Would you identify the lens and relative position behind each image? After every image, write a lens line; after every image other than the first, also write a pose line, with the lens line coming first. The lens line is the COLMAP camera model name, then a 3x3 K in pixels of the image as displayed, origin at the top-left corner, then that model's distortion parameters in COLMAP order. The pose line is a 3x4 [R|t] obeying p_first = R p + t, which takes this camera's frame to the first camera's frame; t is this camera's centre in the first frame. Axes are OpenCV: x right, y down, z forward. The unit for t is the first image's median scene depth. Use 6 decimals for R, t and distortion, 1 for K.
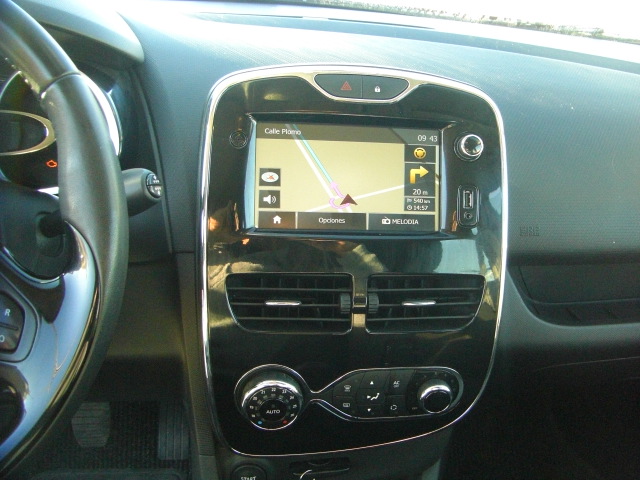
lens RADIAL K [[728.2, 0, 368.2], [0, 728.2, 238.3], [0, 0, 1]] dist [-0.193485, 0.162415]
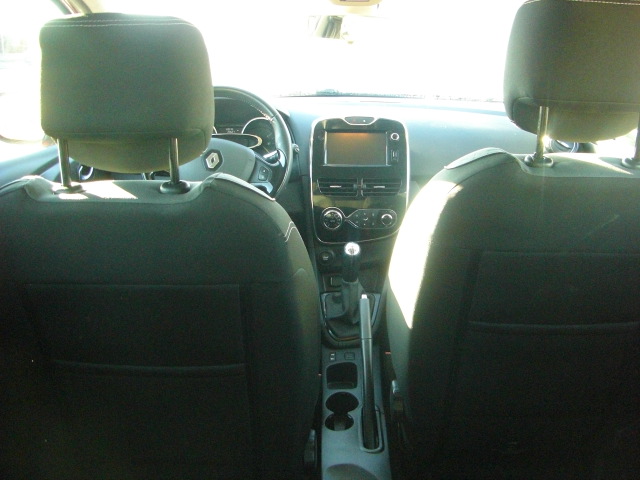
lens RADIAL K [[728.2, 0, 368.2], [0, 728.2, 238.3], [0, 0, 1]] dist [-0.193485, 0.162415]
pose [[0.991172, -0.031786, -0.128718, 0.413344], [0.015967, 0.992388, -0.122113, 0.680282], [0.131620, 0.118980, 0.984134, -2.025966]]
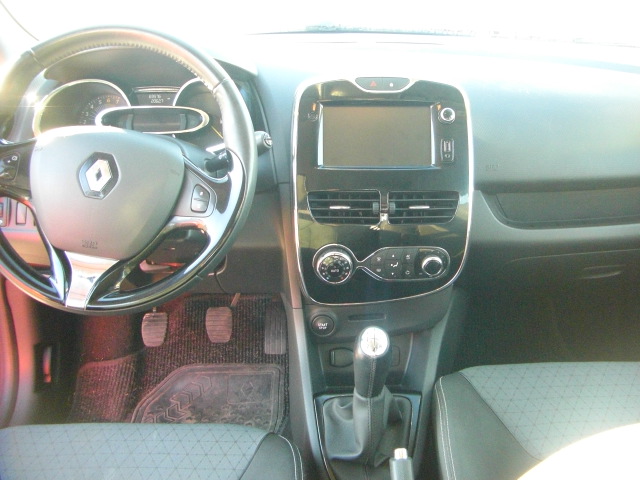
lens RADIAL K [[728.2, 0, 368.2], [0, 728.2, 238.3], [0, 0, 1]] dist [-0.193485, 0.162415]
pose [[0.991827, -0.022277, -0.125630, 0.162789], [0.019763, 0.999579, -0.021222, 0.193932], [0.126050, 0.018565, 0.991850, -0.704960]]
